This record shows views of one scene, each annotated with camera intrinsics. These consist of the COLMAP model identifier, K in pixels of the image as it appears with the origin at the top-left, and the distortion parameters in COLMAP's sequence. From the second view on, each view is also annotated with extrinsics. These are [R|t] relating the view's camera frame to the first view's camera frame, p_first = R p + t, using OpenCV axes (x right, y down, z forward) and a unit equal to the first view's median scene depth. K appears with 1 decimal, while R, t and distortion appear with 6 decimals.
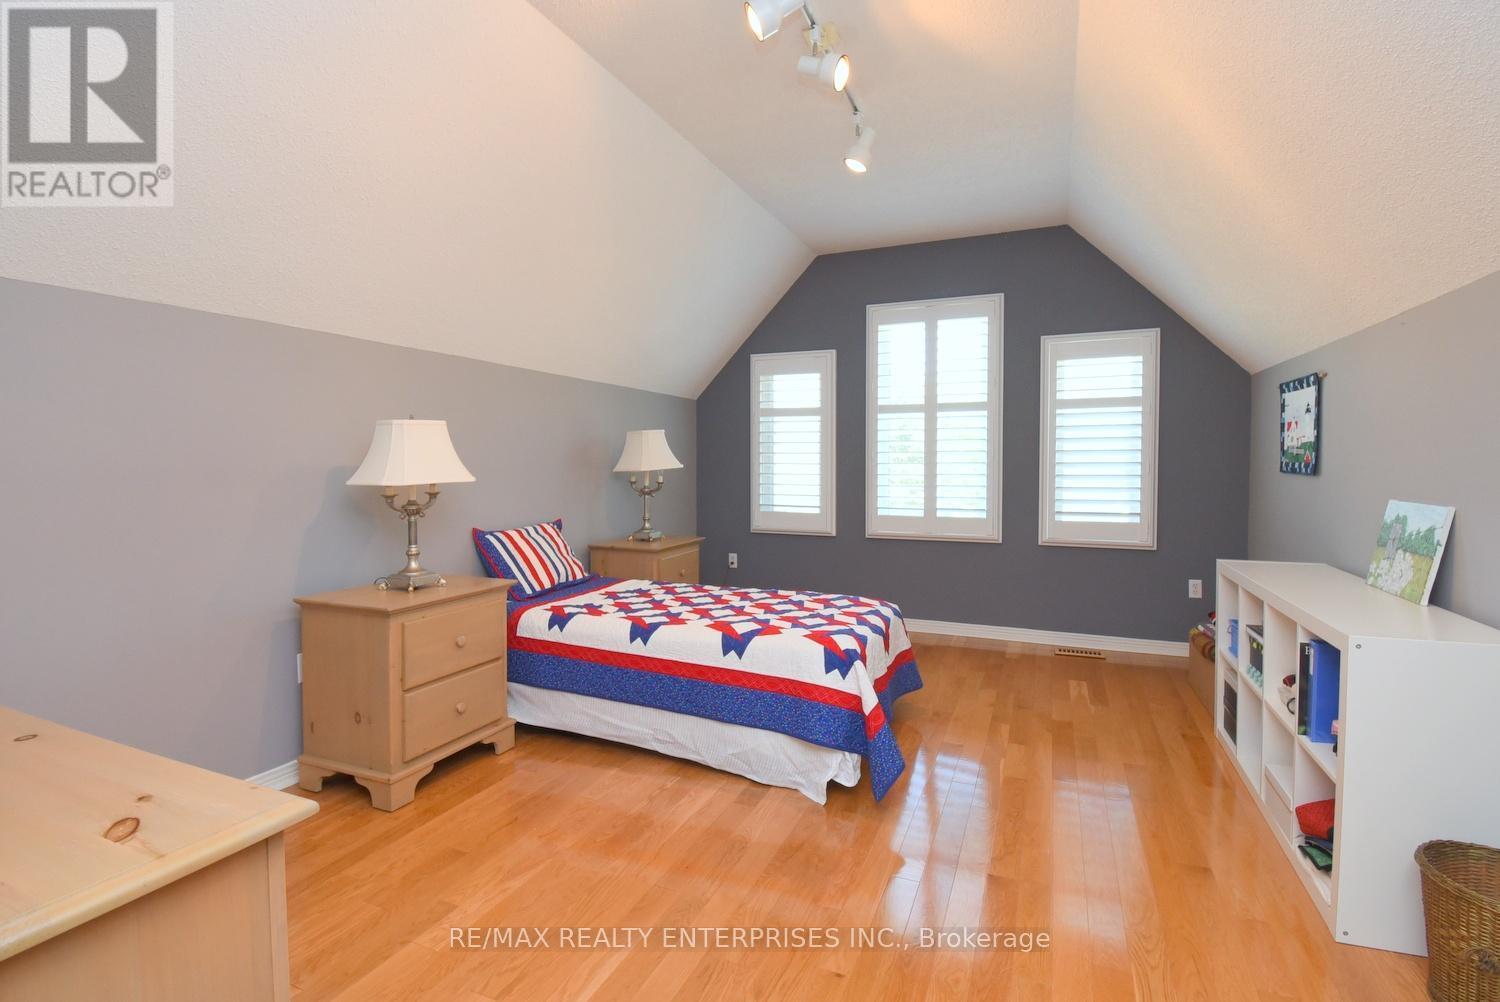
lens RADIAL K [[699.8, 0, 777.6], [0, 699.8, 491.6], [0, 0, 1]] dist [0.022182, -0.028270]
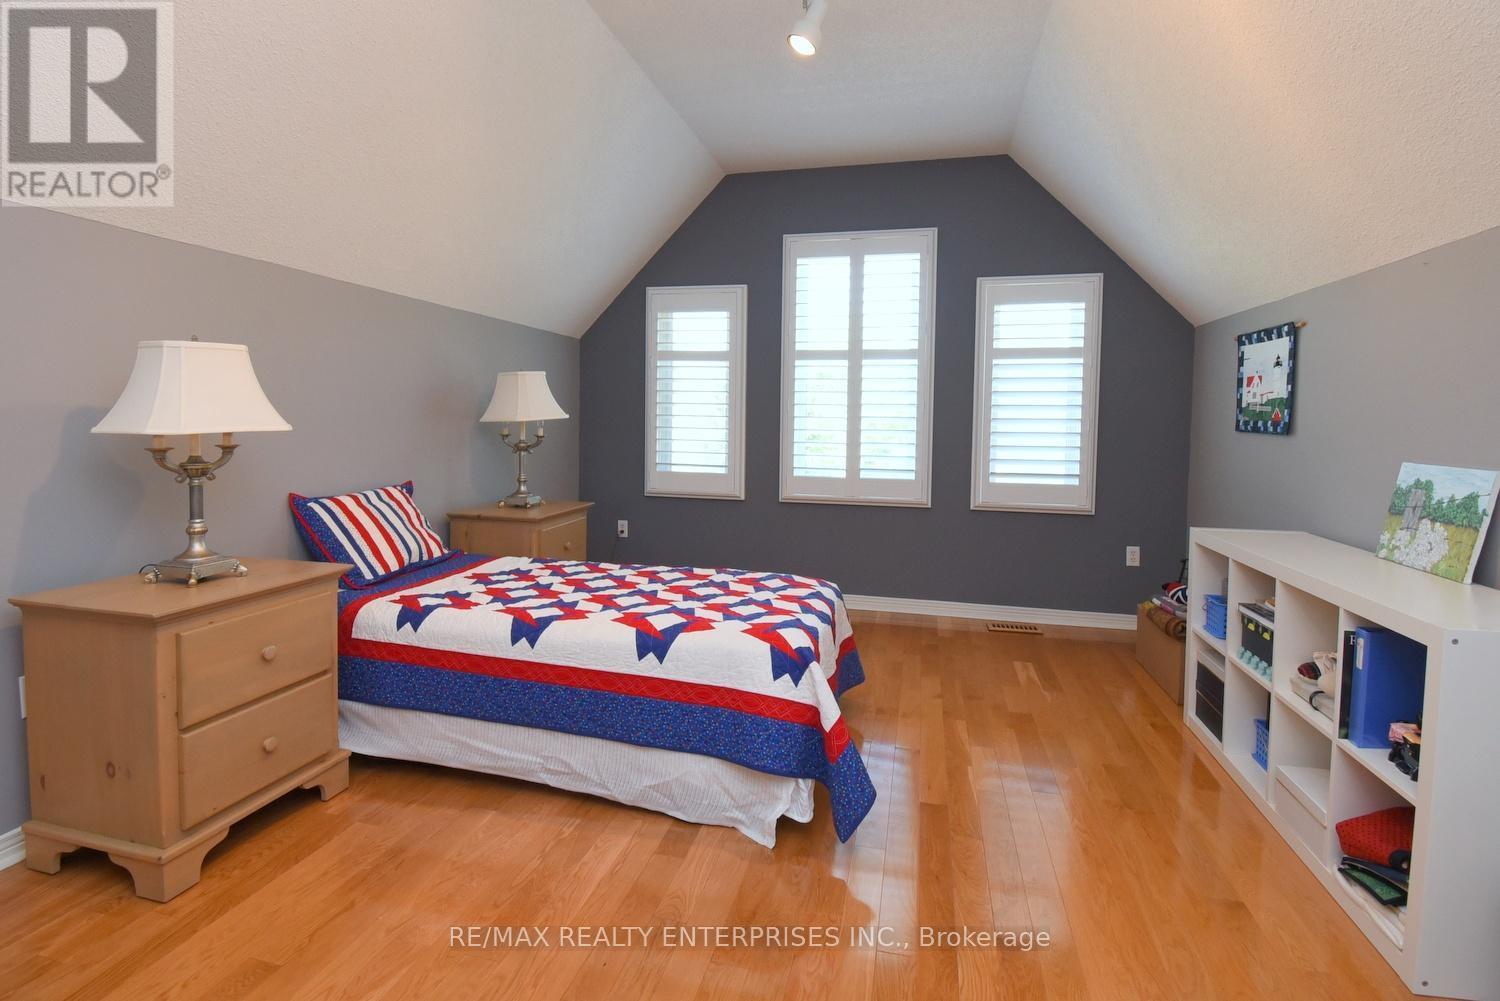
lens RADIAL K [[727.2, 0, 753.6], [0, 727.2, 457.1], [0, 0, 1]] dist [0.020515, -0.024982]
pose [[0.988852, 0.005851, 0.148783, -0.065231], [-0.007496, 0.999917, 0.010496, 0.001163], [-0.148710, -0.011495, 0.988814, 0.168856]]
